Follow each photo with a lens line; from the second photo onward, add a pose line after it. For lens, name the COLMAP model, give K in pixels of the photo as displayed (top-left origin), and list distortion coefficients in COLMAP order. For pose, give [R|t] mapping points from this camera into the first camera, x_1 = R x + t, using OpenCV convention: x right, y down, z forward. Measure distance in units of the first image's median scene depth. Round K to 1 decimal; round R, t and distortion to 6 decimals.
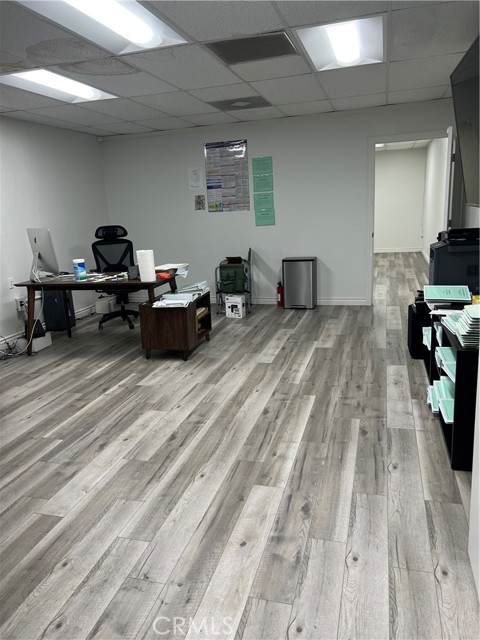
lens RADIAL K [[484.1, 0, 235.5], [0, 484.1, 326.1], [0, 0, 1]] dist [0.067654, -0.064855]
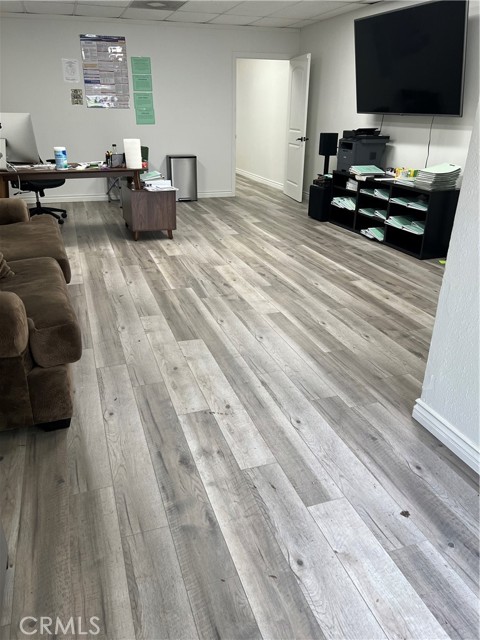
lens RADIAL K [[484.1, 0, 236.1], [0, 484.1, 317.2], [0, 0, 1]] dist [0.067654, -0.064855]
pose [[0.815367, -0.170533, 0.553259, -0.868029], [0.090663, 0.981454, 0.168902, 0.095450], [-0.571801, -0.087557, 0.815706, -0.092372]]
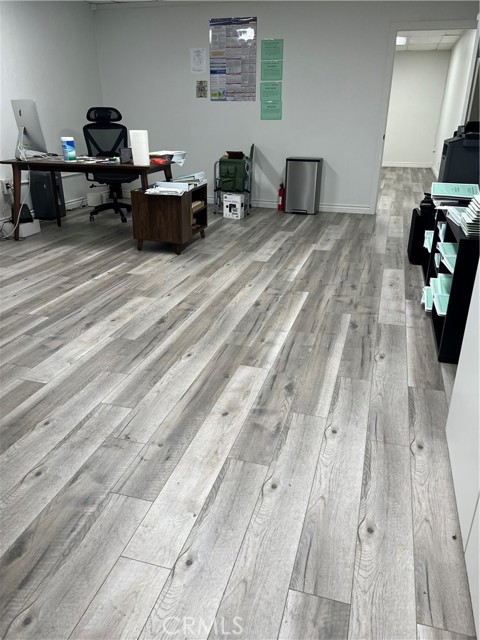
lens RADIAL K [[484.1, 0, 240.5], [0, 484.1, 323.8], [0, 0, 1]] dist [0.067654, -0.064855]
pose [[0.998154, 0.056458, 0.022387, 0.008568], [-0.059325, 0.985289, 0.160269, 0.059384], [-0.013009, -0.161302, 0.986819, 0.024228]]
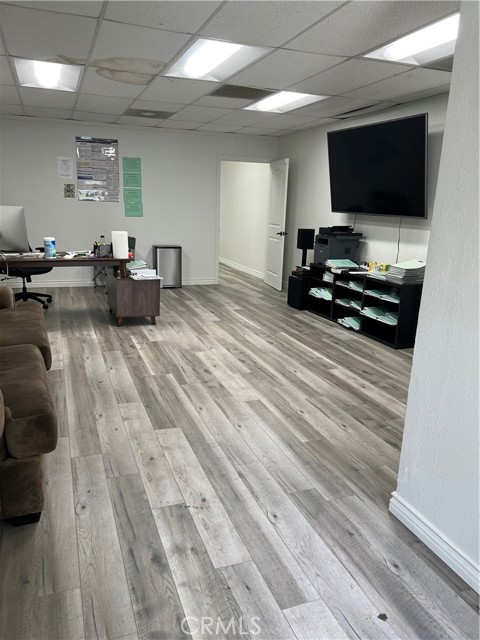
lens RADIAL K [[484.1, 0, 235.4], [0, 484.1, 325.5], [0, 0, 1]] dist [0.067654, -0.064855]
pose [[0.797133, -0.072392, 0.599448, -0.872869], [0.075037, 0.996968, 0.020615, 0.083512], [-0.599123, 0.028548, 0.800148, -0.111844]]
